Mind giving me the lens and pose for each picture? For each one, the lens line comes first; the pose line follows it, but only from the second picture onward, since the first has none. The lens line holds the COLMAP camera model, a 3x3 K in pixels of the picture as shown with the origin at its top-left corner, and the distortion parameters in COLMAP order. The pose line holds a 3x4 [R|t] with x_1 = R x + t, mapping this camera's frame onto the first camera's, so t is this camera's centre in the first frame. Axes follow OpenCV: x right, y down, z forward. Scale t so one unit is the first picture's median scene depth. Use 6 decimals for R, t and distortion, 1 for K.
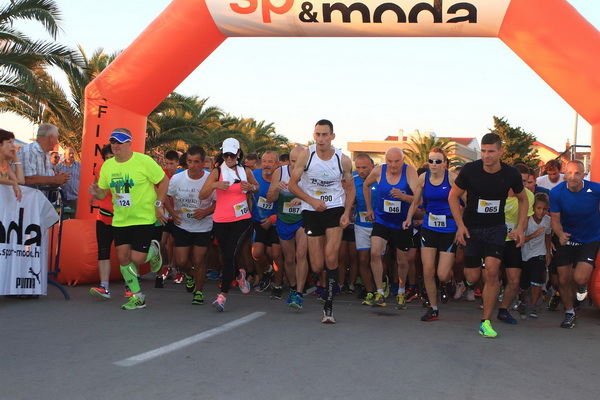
lens RADIAL K [[925.8, 0, 285.5], [0, 925.8, 199.6], [0, 0, 1]] dist [0.026944, 0.028551]
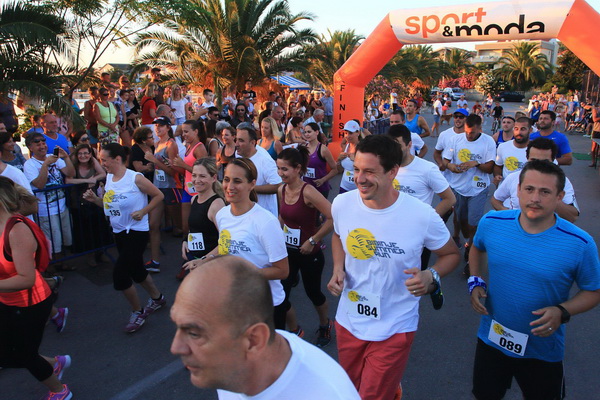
lens RADIAL K [[475.0, 0, 292.0], [0, 475.0, 207.3], [0, 0, 1]] dist [-0.078857, 0.045500]
pose [[0.954628, 0.009007, -0.297663, 0.007961], [0.069363, 0.965327, 0.251660, -0.114465], [0.289609, -0.260889, 0.920904, -0.056718]]
